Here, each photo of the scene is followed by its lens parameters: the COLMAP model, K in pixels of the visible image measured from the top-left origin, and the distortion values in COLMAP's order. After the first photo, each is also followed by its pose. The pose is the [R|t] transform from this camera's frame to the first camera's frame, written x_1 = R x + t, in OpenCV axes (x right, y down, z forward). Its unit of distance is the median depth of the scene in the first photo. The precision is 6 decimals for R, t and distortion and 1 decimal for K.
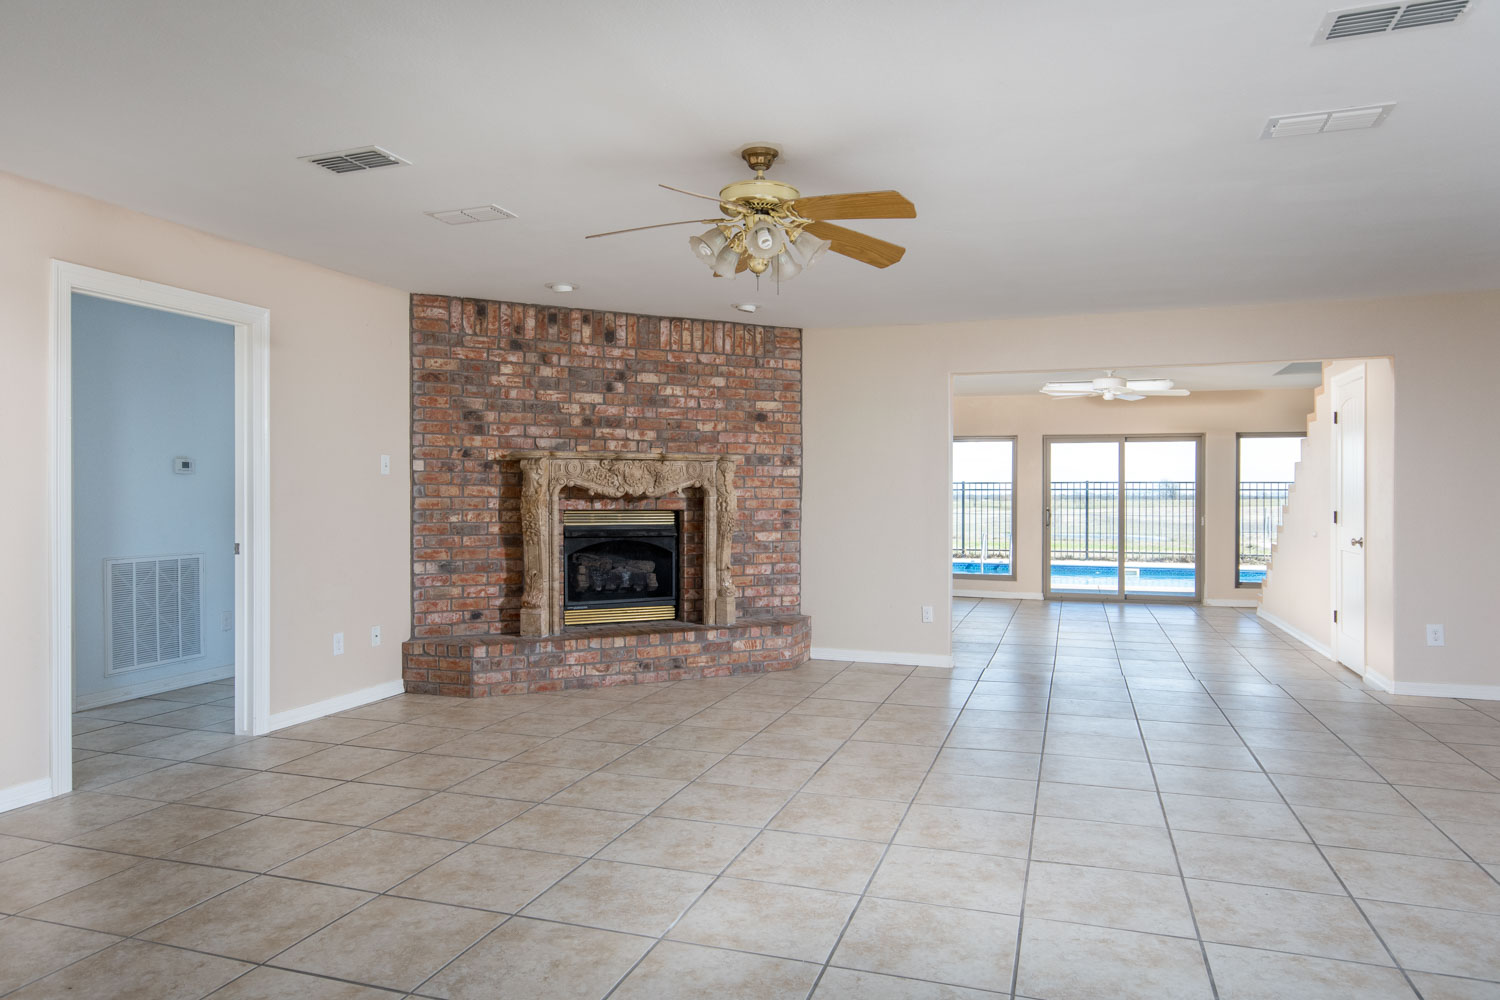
lens RADIAL K [[961.3, 0, 737.6], [0, 961.3, 496.3], [0, 0, 1]] dist [0.006505, 0.002655]
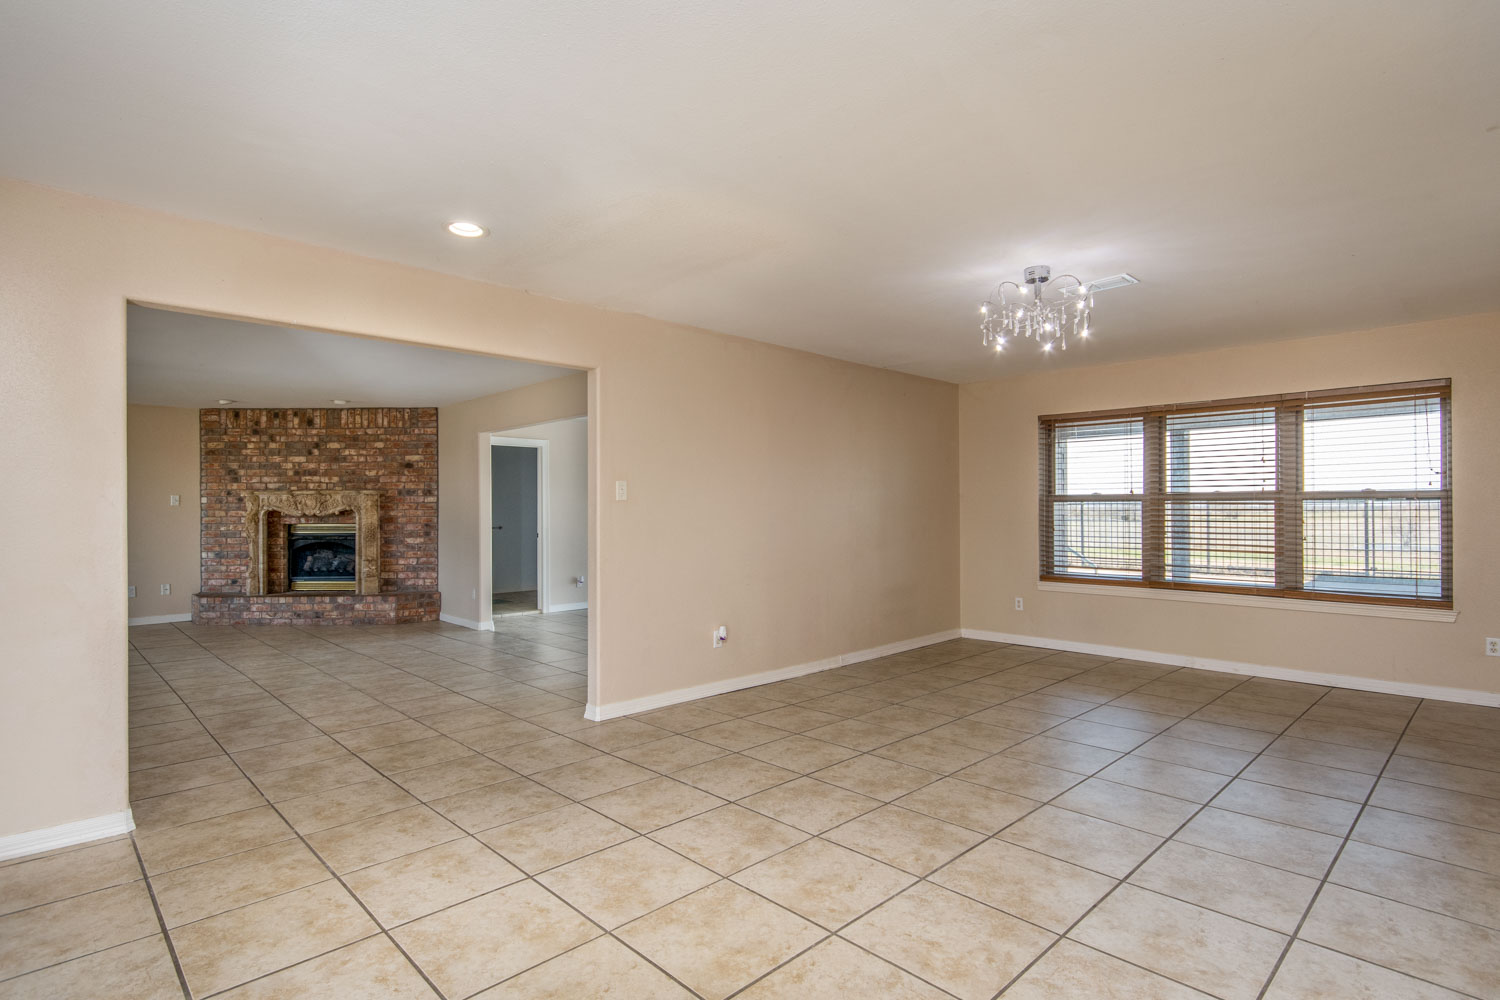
lens RADIAL K [[755.2, 0, 760.2], [0, 755.2, 500.7], [0, 0, 1]] dist [-0.004582, -0.002749]
pose [[0.899323, -0.012021, -0.437119, 1.202070], [0.006661, 0.999883, -0.013792, -0.003312], [0.437234, 0.009492, 0.899298, 0.146457]]
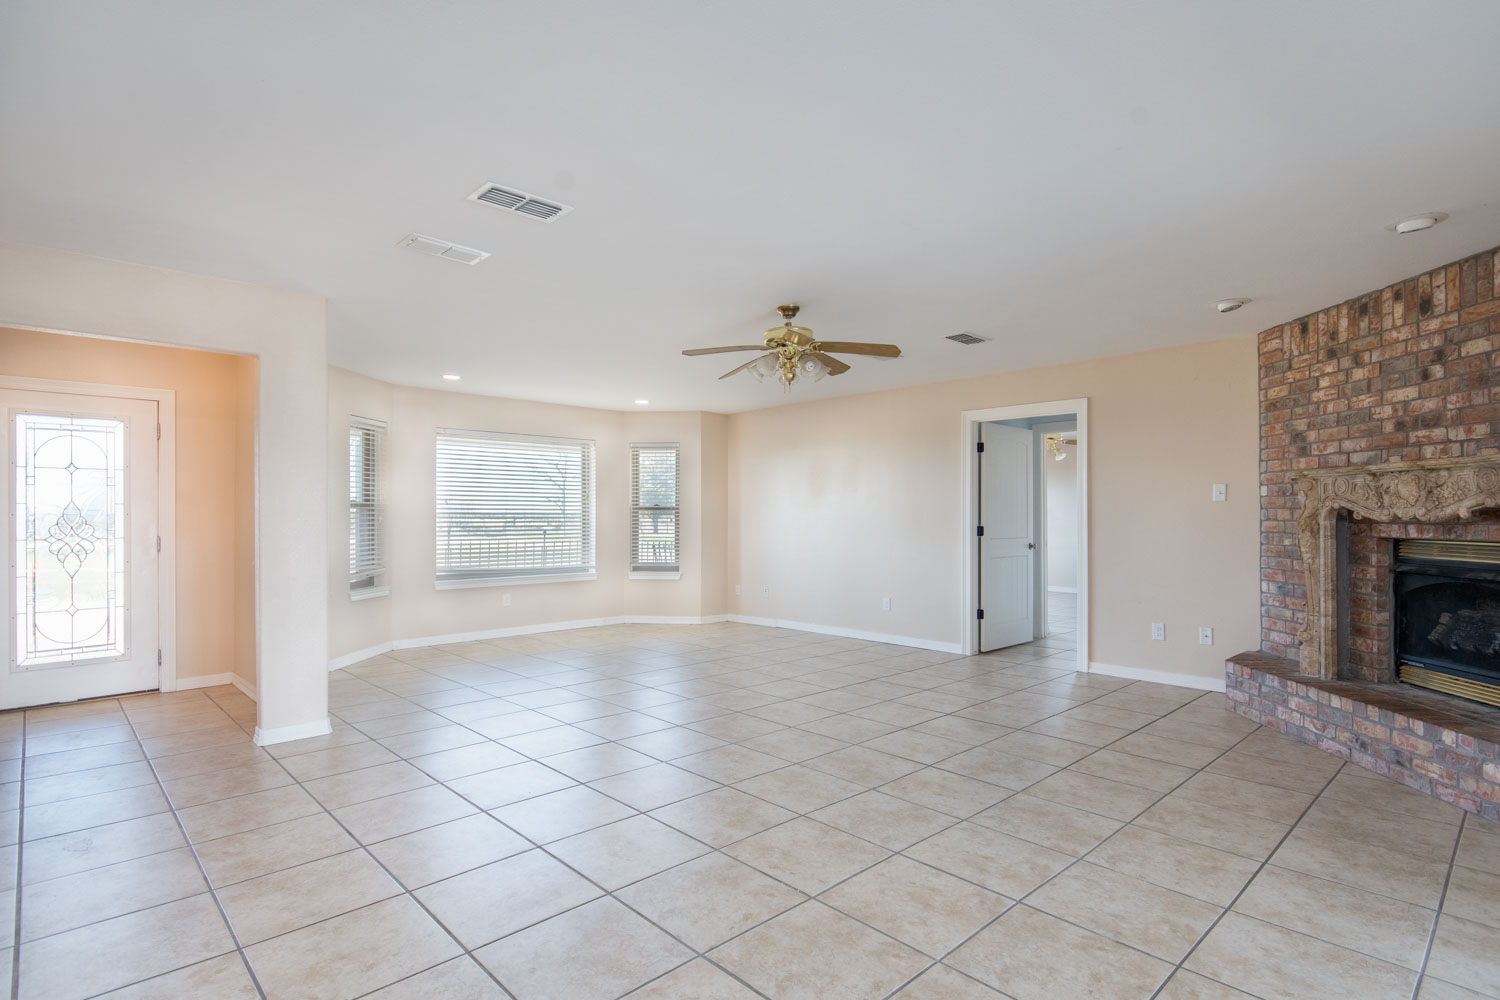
lens RADIAL K [[755.2, 0, 746.2], [0, 755.2, 514.2], [0, 0, 1]] dist [-0.004582, -0.002749]
pose [[-0.457053, -0.003166, -0.889434, 0.638029], [-0.002727, 0.999994, -0.002158, -0.002543], [0.889435, 0.001439, -0.457059, 0.815916]]
